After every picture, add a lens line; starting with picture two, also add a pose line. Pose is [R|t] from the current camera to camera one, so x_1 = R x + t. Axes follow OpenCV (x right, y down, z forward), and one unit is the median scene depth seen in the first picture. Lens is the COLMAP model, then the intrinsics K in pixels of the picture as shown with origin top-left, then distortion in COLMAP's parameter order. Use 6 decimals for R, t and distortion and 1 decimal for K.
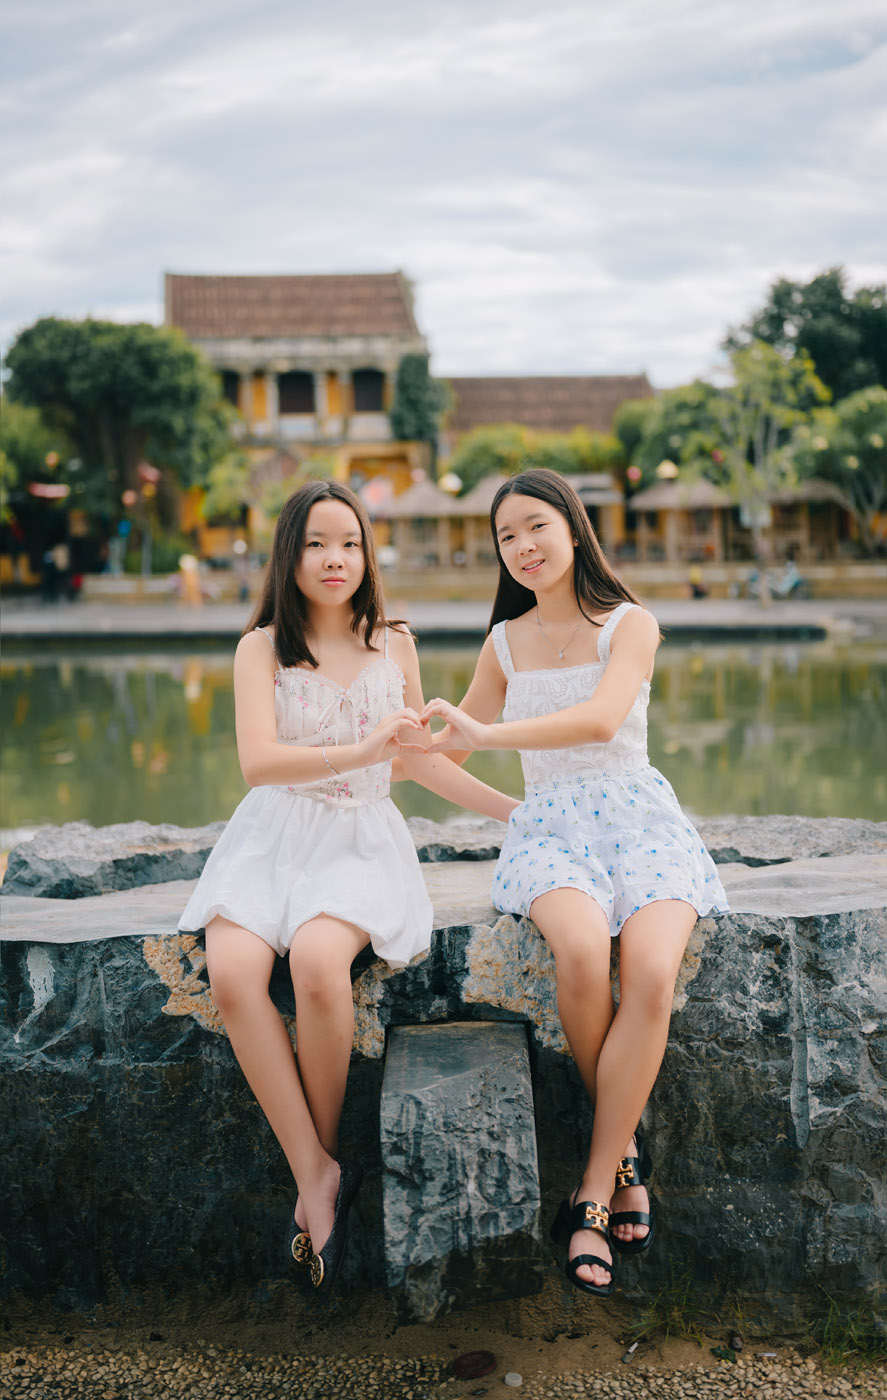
lens RADIAL K [[1735.5, 0, 443.5], [0, 1735.5, 700.0], [0, 0, 1]] dist [0.022994, -0.481817]
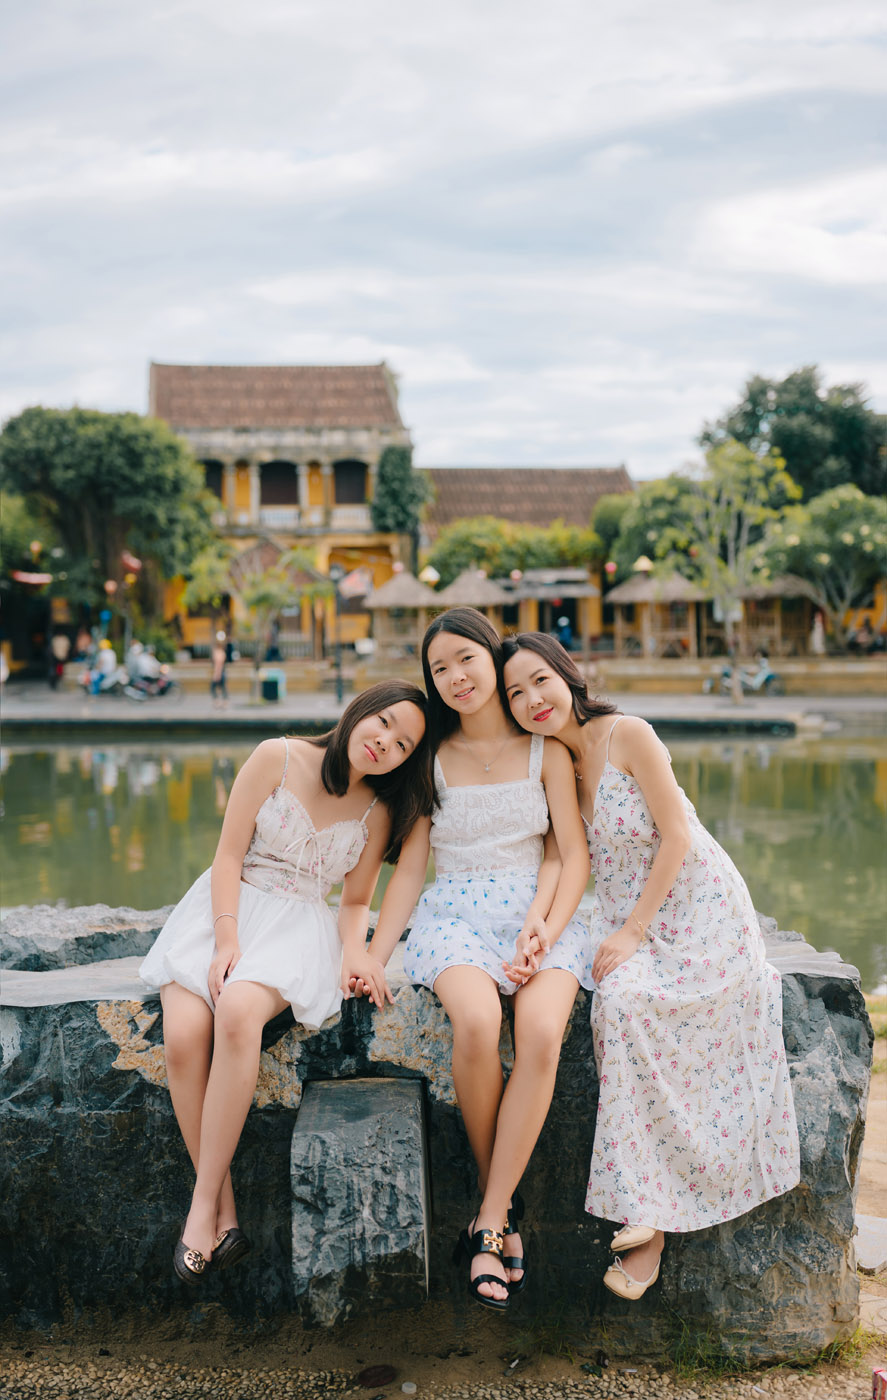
lens RADIAL K [[1957.6, 0, 444.9], [0, 1957.6, 670.0], [0, 0, 1]] dist [-0.006865, -0.572474]
pose [[0.999825, 0.007412, -0.017161, 0.078987], [-0.008390, 0.998304, -0.057611, -0.011739], [0.016705, 0.057745, 0.998192, -0.307941]]
